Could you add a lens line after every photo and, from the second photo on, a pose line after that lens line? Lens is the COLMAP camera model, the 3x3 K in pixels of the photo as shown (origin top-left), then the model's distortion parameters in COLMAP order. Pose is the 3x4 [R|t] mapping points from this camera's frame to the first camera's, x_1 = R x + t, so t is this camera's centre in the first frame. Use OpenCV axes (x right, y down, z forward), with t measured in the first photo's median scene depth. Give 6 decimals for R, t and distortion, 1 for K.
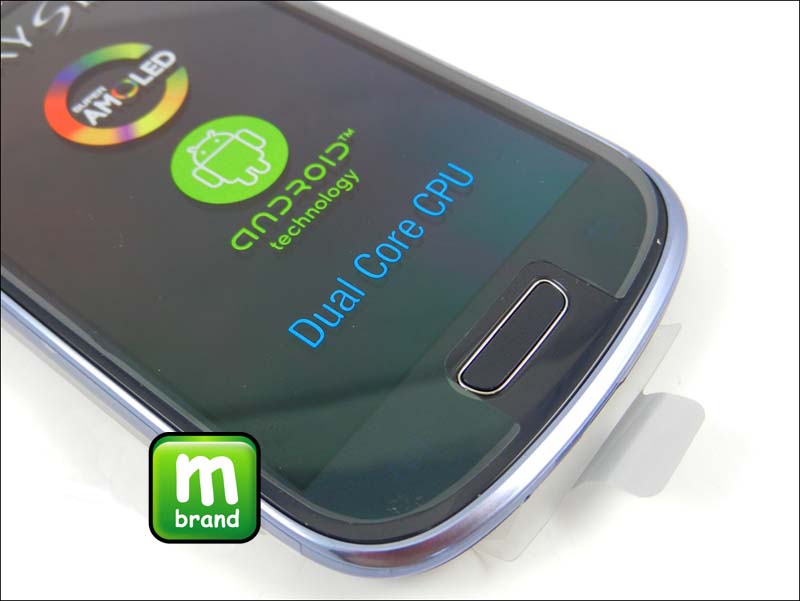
lens RADIAL K [[890.9, 0, 440.8], [0, 890.9, 294.4], [0, 0, 1]] dist [-0.067617, 0.000000]
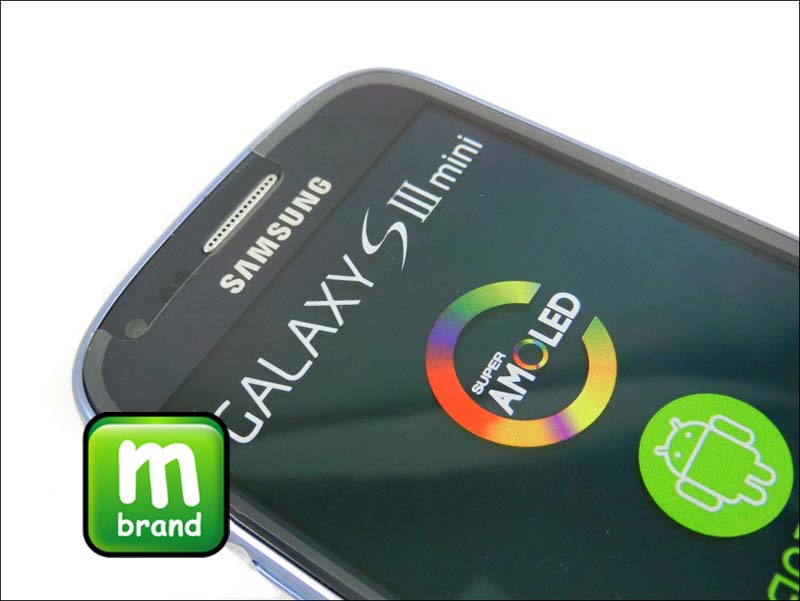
lens RADIAL K [[890.9, 0, 368.8], [0, 890.9, 310.4], [0, 0, 1]] dist [-0.067617, 0.000000]
pose [[0.998843, -0.048073, 0.001166, -0.523913], [0.048013, 0.998358, 0.031241, -0.317835], [-0.002666, -0.031149, 0.999511, 0.252535]]
